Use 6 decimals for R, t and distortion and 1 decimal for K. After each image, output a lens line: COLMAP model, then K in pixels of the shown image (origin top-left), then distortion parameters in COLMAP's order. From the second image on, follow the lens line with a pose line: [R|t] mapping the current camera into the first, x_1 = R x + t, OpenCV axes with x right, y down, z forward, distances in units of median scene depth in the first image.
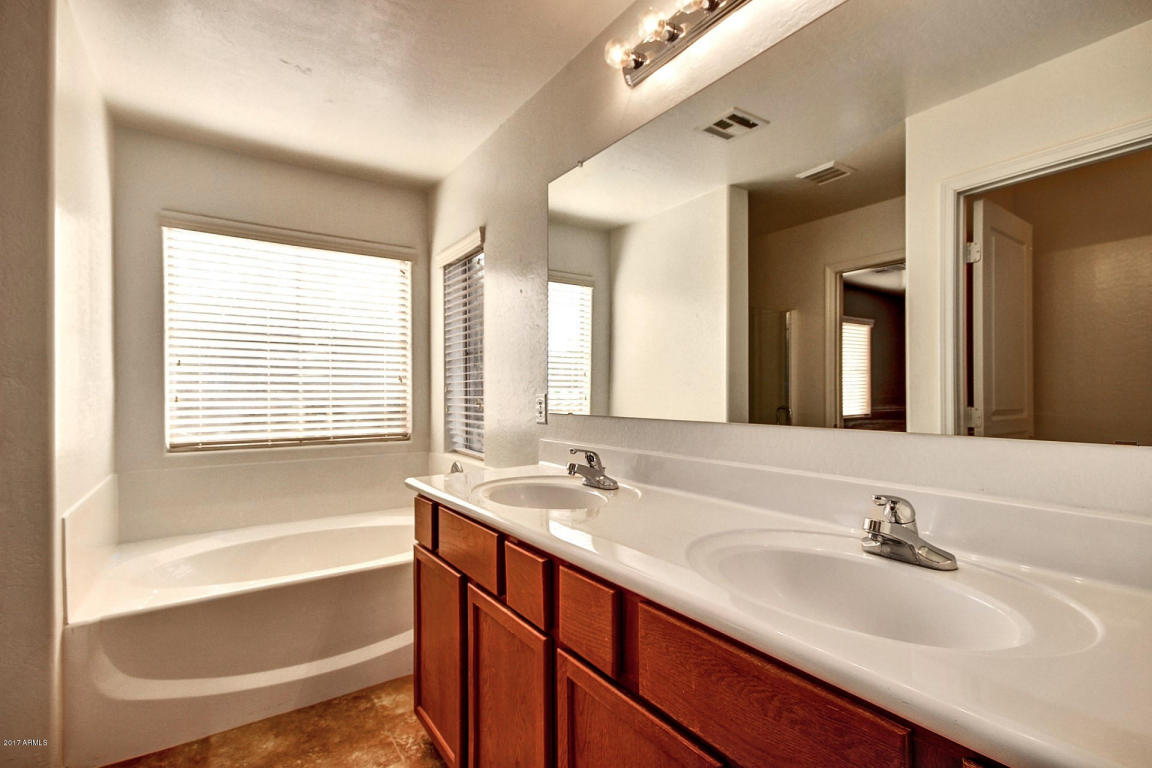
lens RADIAL K [[531.7, 0, 569.3], [0, 531.7, 393.7], [0, 0, 1]] dist [0.004572, -0.000531]
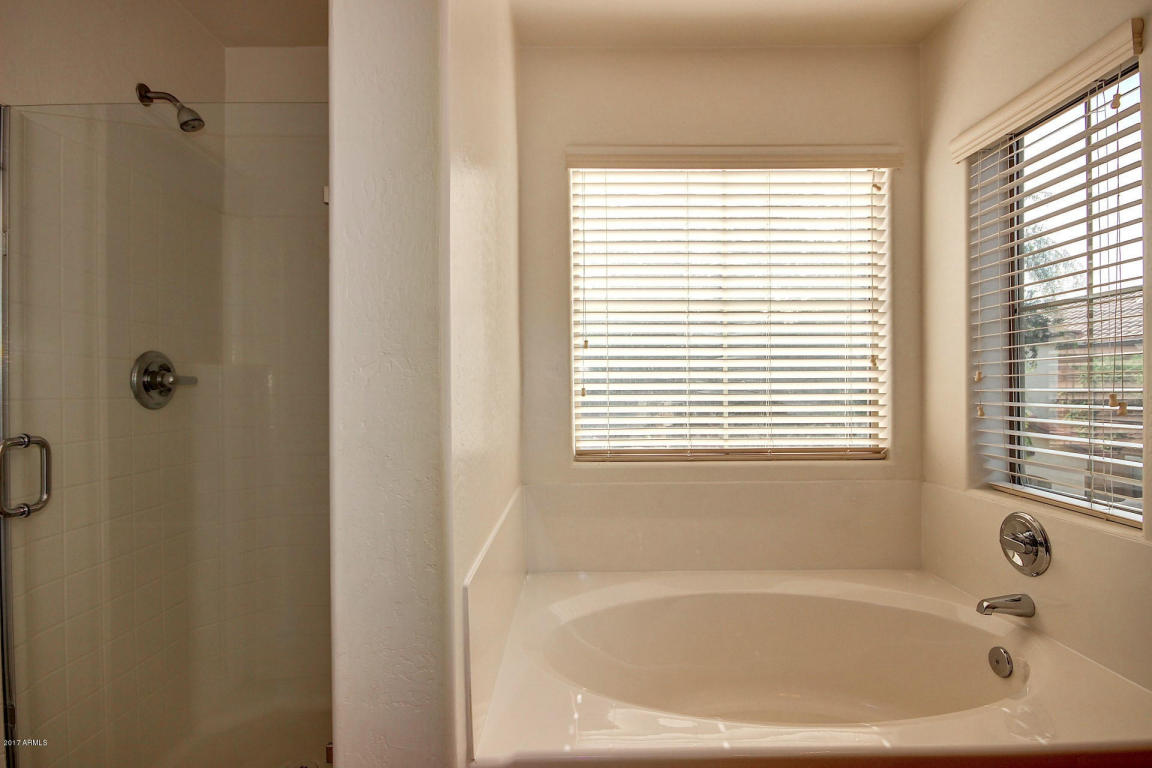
lens RADIAL K [[531.7, 0, 577.2], [0, 531.7, 385.6], [0, 0, 1]] dist [0.004572, -0.000531]
pose [[0.830502, -0.004138, -0.557000, -0.274257], [0.003534, 0.999991, -0.002161, 0.002080], [0.557004, -0.000174, 0.830510, 0.310195]]
